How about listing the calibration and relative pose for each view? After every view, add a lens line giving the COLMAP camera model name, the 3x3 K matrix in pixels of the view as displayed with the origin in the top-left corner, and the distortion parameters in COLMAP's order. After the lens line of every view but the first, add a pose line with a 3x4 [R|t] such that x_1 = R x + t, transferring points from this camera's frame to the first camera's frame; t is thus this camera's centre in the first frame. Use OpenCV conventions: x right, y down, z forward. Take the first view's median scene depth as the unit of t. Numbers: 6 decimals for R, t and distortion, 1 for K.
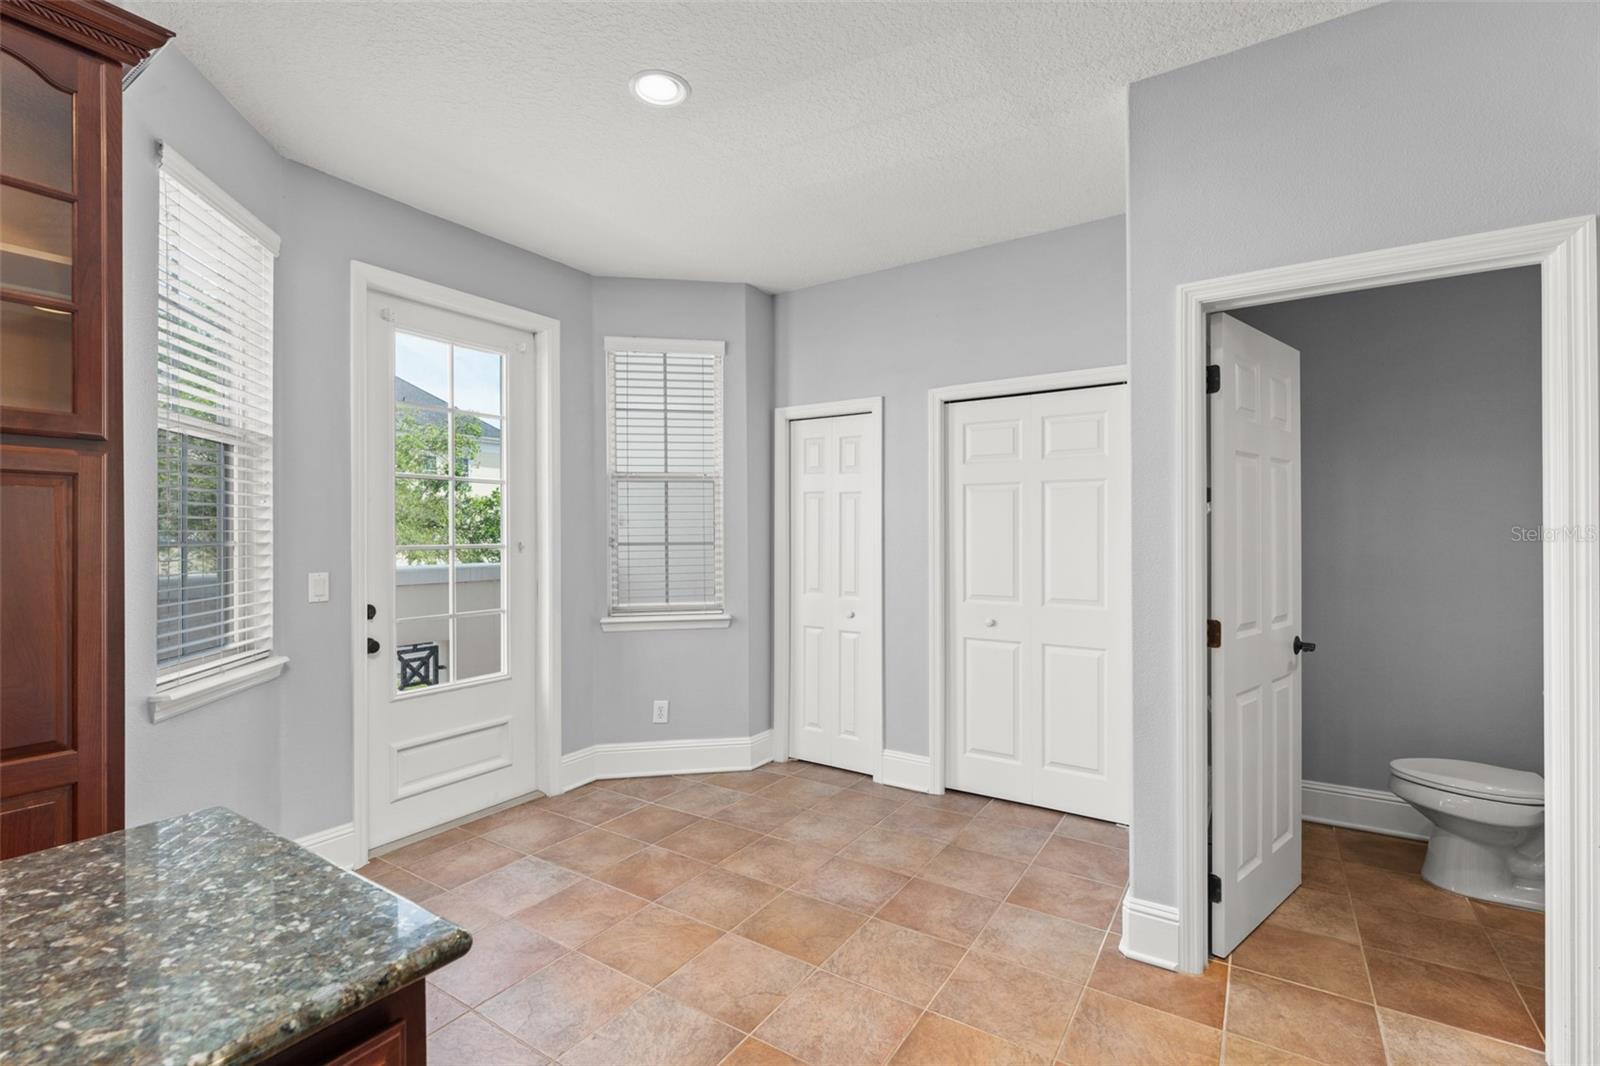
lens RADIAL K [[713.8, 0, 800.0], [0, 713.8, 533.0], [0, 0, 1]] dist [-0.013011, -0.000122]
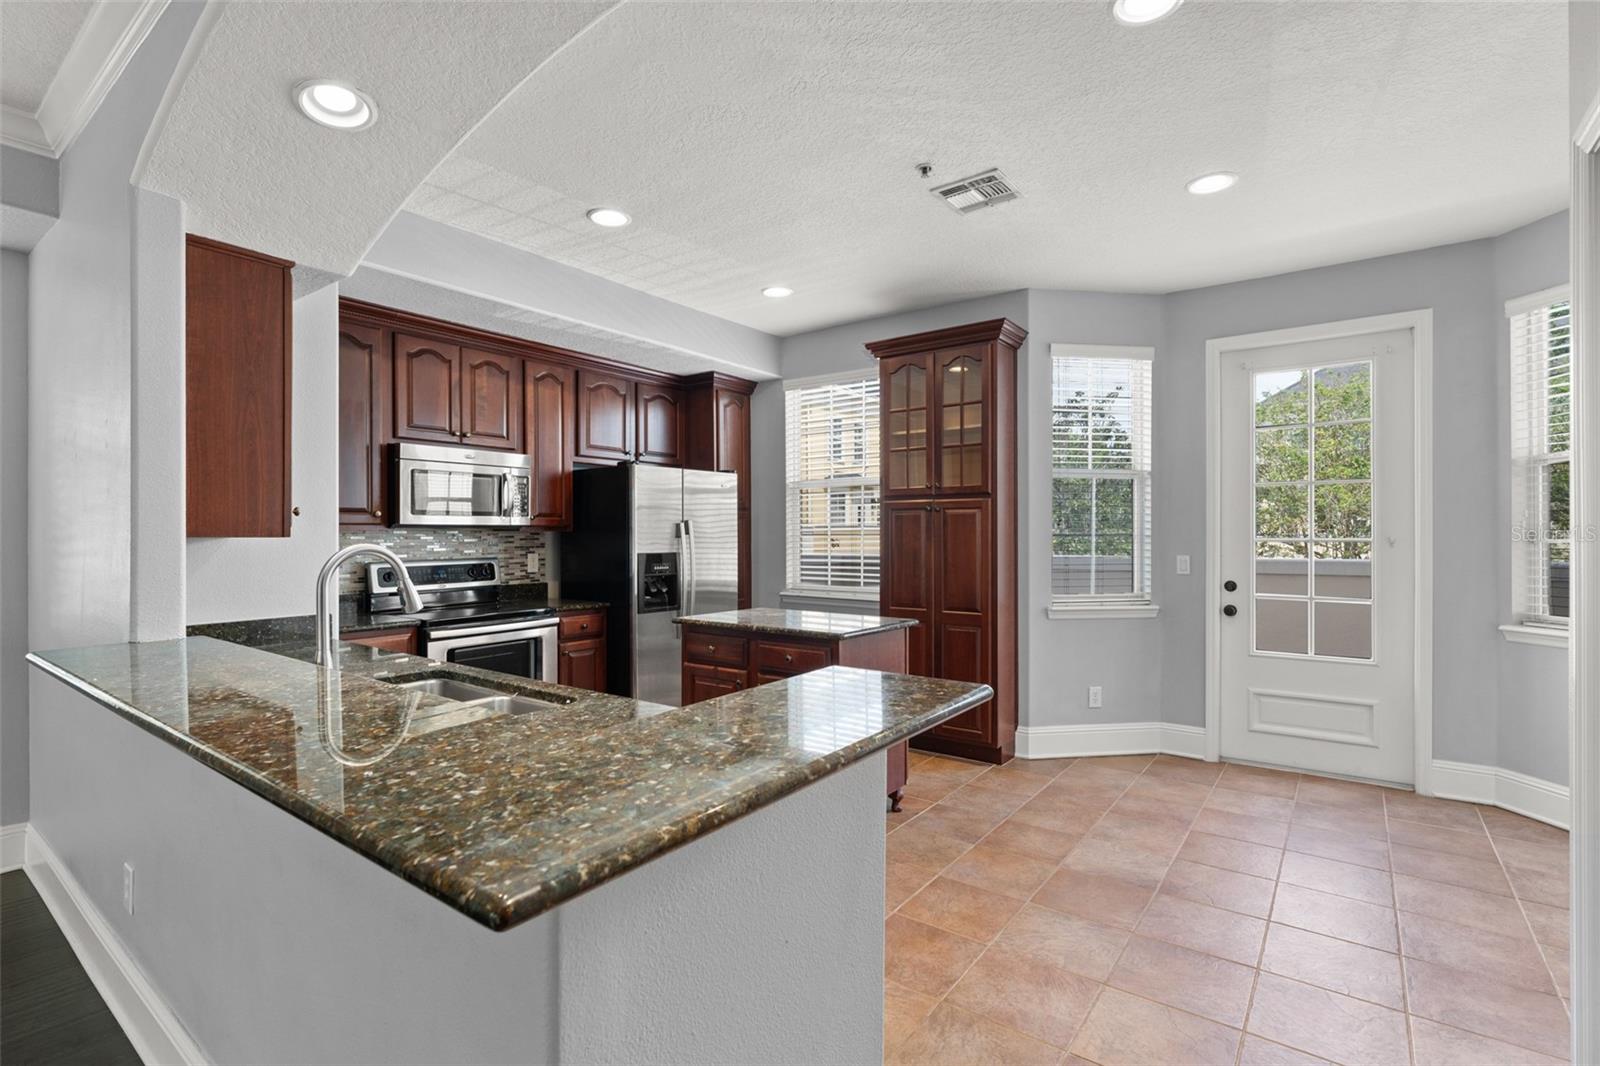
lens RADIAL K [[740.4, 0, 800.0], [0, 740.4, 533.0], [0, 0, 1]] dist [-0.011008, 0.000237]
pose [[-0.058503, 0.000603, -0.998287, 0.737301], [0.003532, 0.999994, 0.000397, 0.003496], [0.998281, -0.003502, -0.058505, 0.206755]]
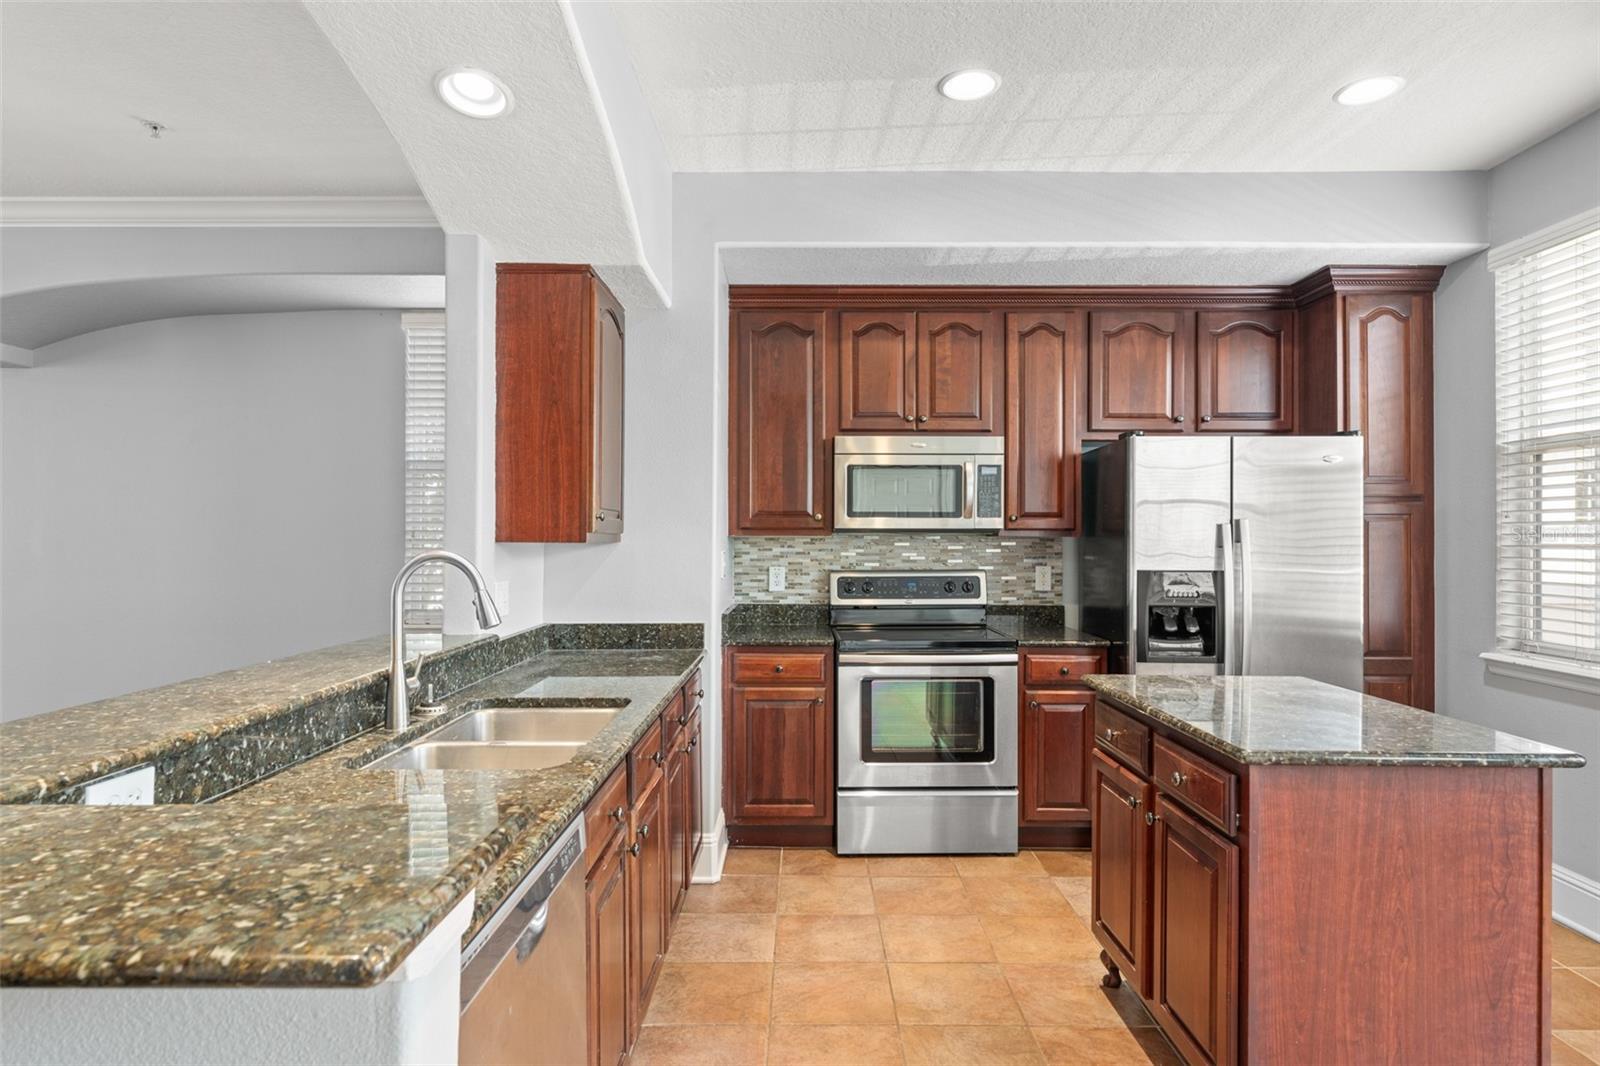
lens RADIAL K [[884.6, 0, 800.0], [0, 884.6, 533.0], [0, 0, 1]] dist [0.000472, -0.000704]
pose [[-0.839046, -0.002893, -0.544053, 0.369506], [-0.000431, 0.999989, -0.004654, 0.000310], [0.544061, -0.003671, -0.839038, 0.477059]]
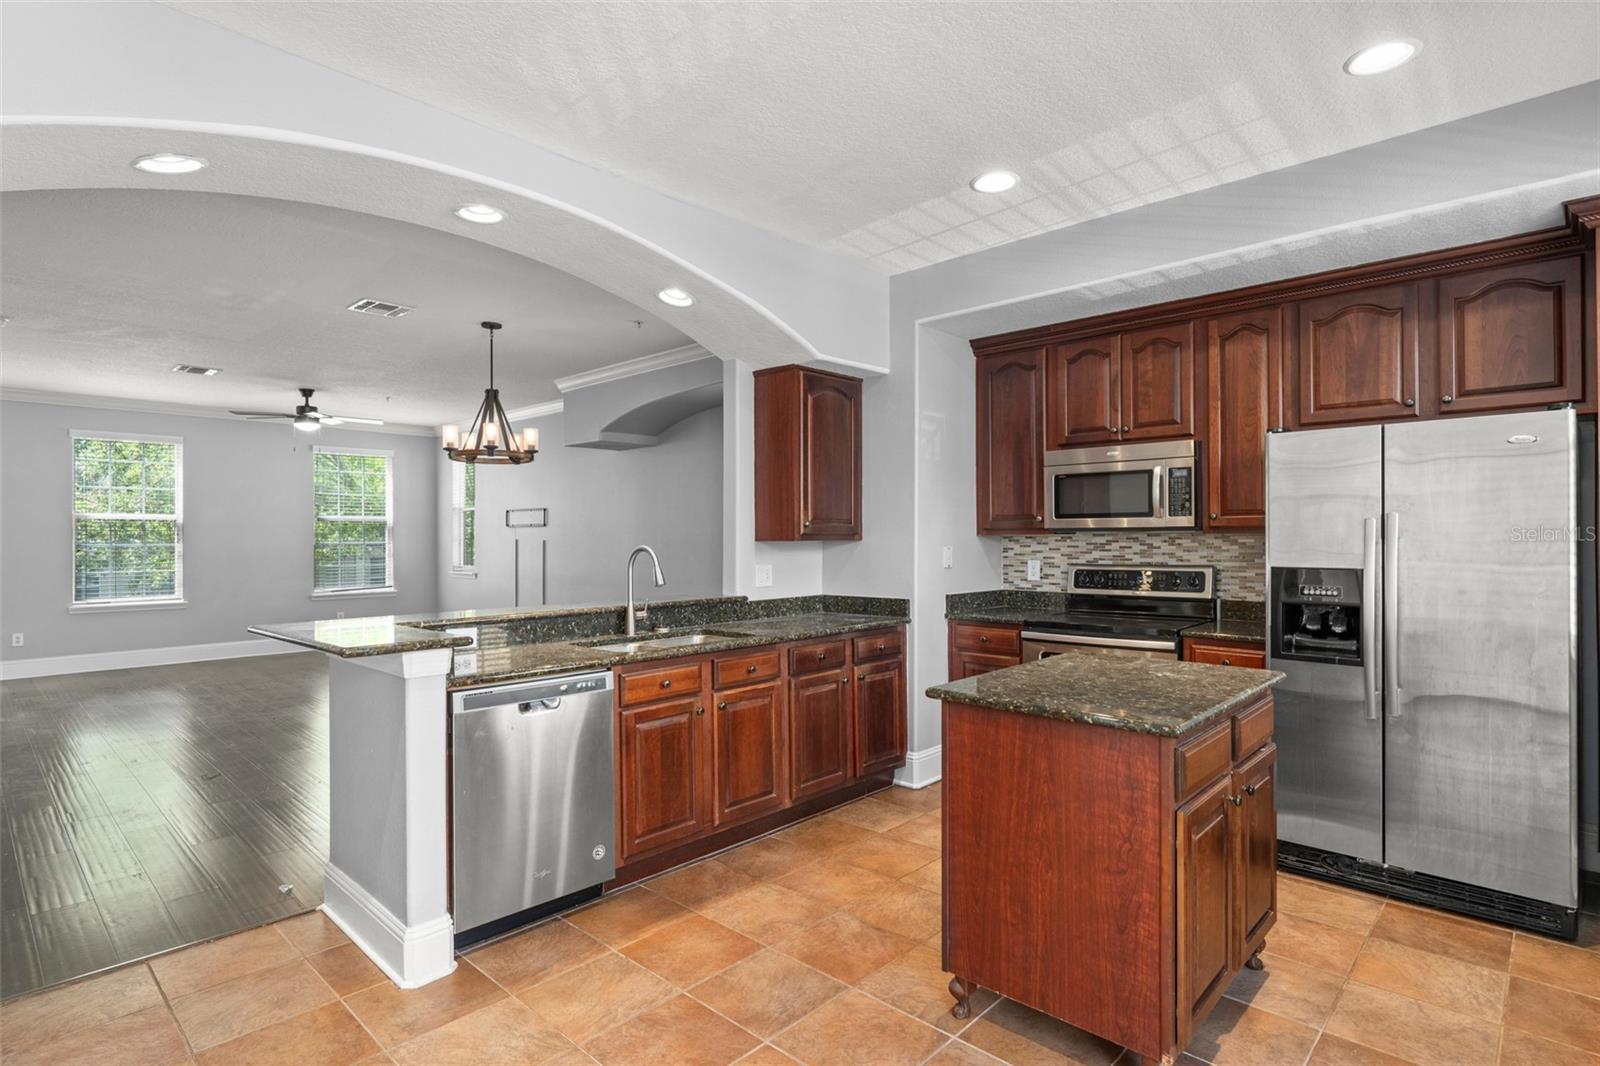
lens RADIAL K [[819.3, 0, 800.0], [0, 819.3, 533.0], [0, 0, 1]] dist [-0.004349, -0.000434]
pose [[-0.984218, 0.008050, 0.176780, -0.114627], [0.007193, 0.999959, -0.005487, 0.000395], [-0.176817, -0.004129, -0.984235, 0.842930]]
